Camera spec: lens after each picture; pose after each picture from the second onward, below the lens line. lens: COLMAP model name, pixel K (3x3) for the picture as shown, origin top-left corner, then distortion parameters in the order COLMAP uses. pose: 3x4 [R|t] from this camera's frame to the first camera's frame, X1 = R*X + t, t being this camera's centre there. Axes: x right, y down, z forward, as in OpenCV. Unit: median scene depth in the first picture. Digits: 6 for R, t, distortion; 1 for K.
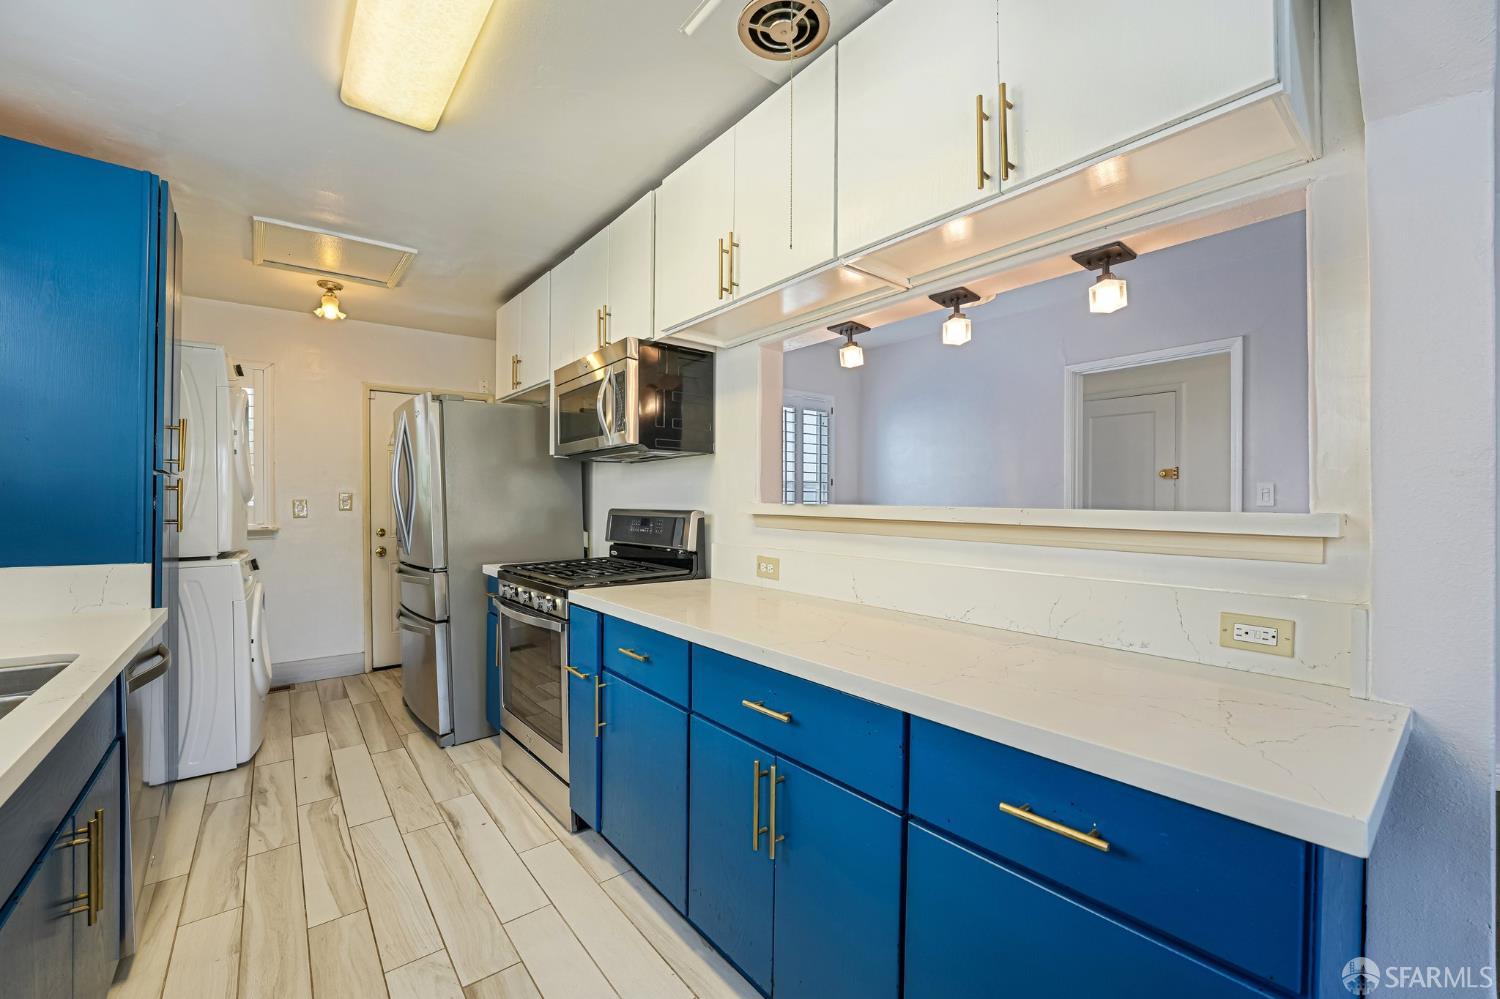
lens RADIAL K [[606.8, 0, 741.6], [0, 606.8, 502.0], [0, 0, 1]] dist [-0.015345, 0.000200]
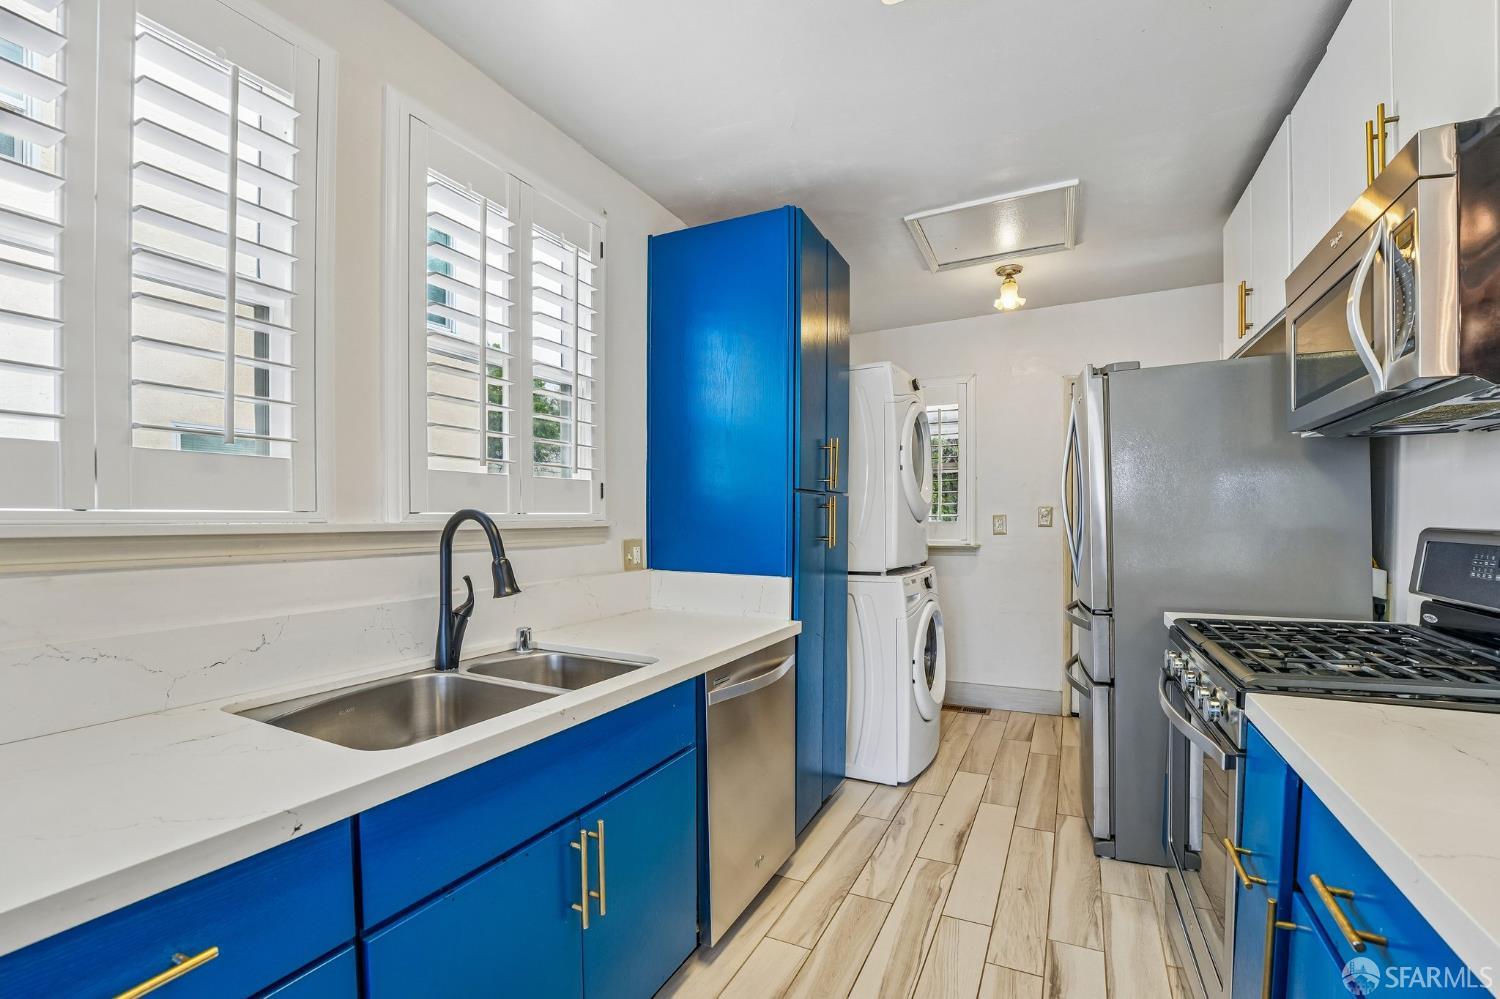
lens RADIAL K [[643.3, 0, 749.7], [0, 643.3, 541.0], [0, 0, 1]] dist [-0.039060, 0.000567]
pose [[0.423550, 0.025917, -0.905502, 0.003866], [0.007489, 0.999456, 0.032110, 0.001171], [0.905842, -0.020382, 0.423126, 0.331300]]
